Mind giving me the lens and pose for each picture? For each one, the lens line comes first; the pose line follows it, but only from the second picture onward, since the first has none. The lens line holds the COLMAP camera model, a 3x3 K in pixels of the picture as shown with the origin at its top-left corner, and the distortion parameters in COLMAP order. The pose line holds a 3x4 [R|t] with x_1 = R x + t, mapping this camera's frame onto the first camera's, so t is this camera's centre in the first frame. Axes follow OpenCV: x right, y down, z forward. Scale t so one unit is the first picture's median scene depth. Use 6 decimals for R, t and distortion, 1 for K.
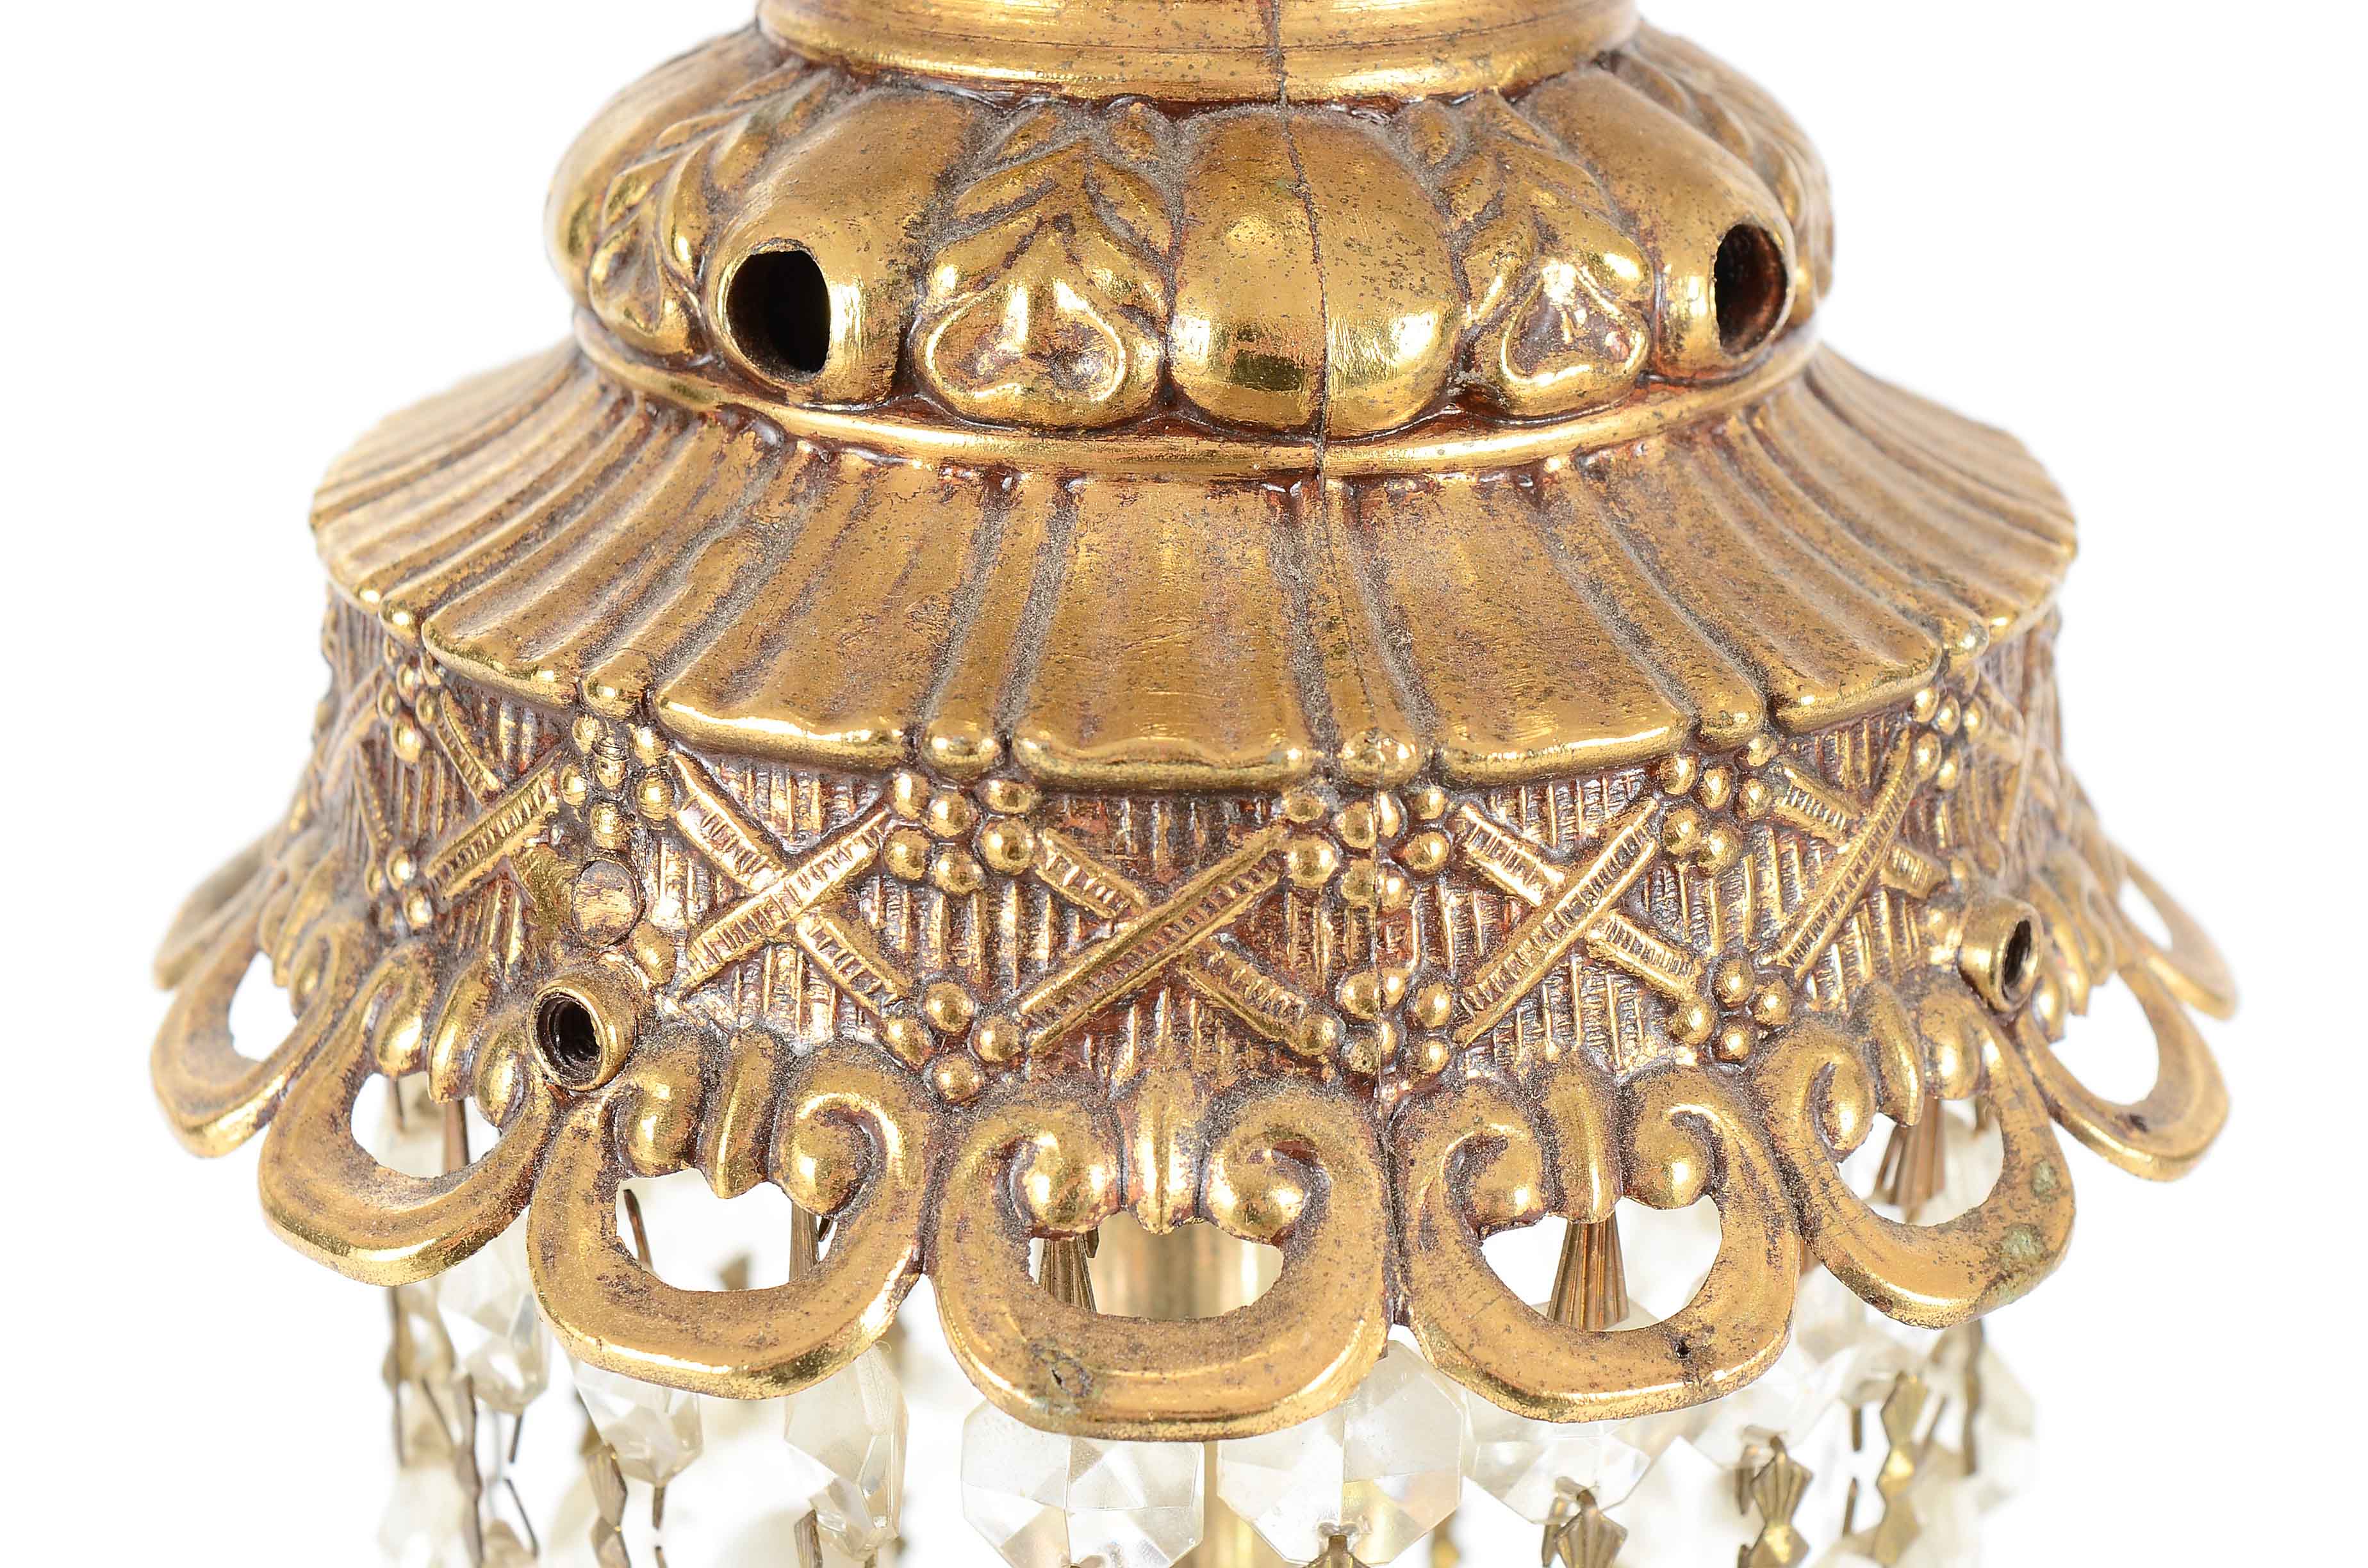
lens RADIAL K [[4911.0, 0, 1184.0], [0, 4911.0, 784.0], [0, 0, 1]] dist [-0.007296, -0.012598]
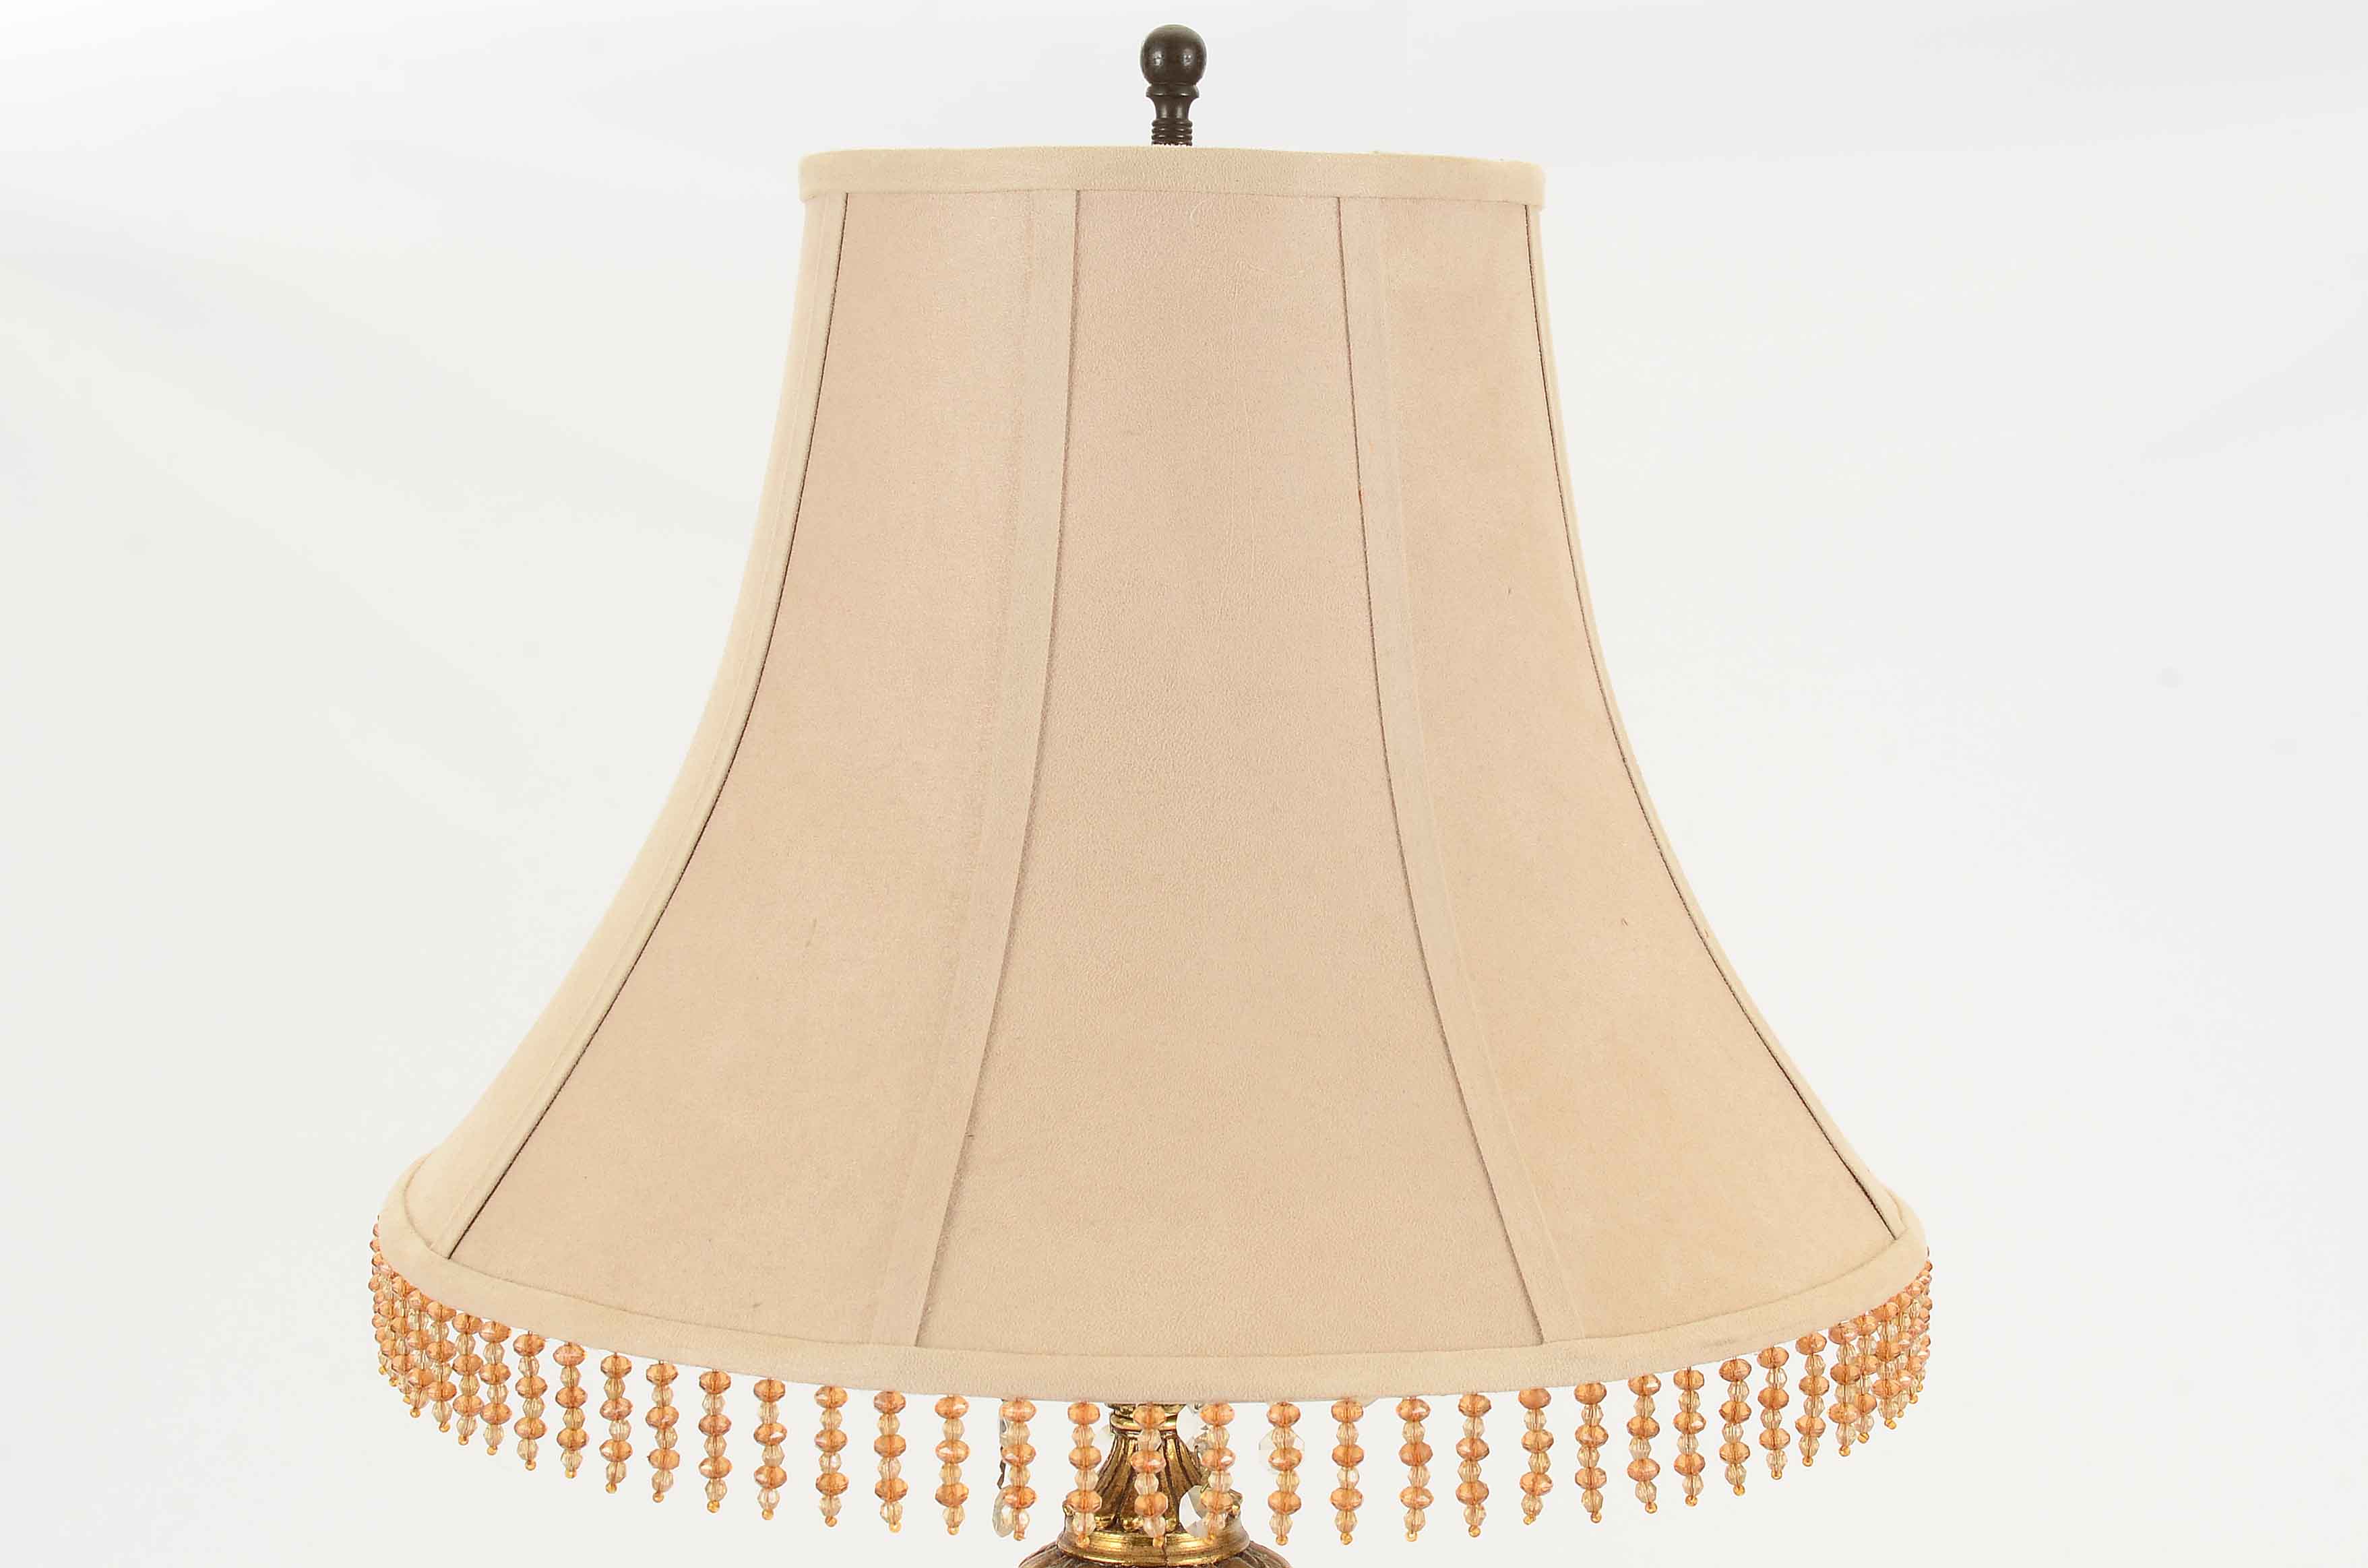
lens RADIAL K [[4052.0, 0, 1184.0], [0, 4052.0, 784.0], [0, 0, 1]] dist [-0.078079, -0.130887]
pose [[0.999476, -0.009604, -0.030912, 0.173111], [0.000144, 0.956283, -0.292442, 0.298523], [0.032369, 0.292285, 0.955783, -3.143687]]
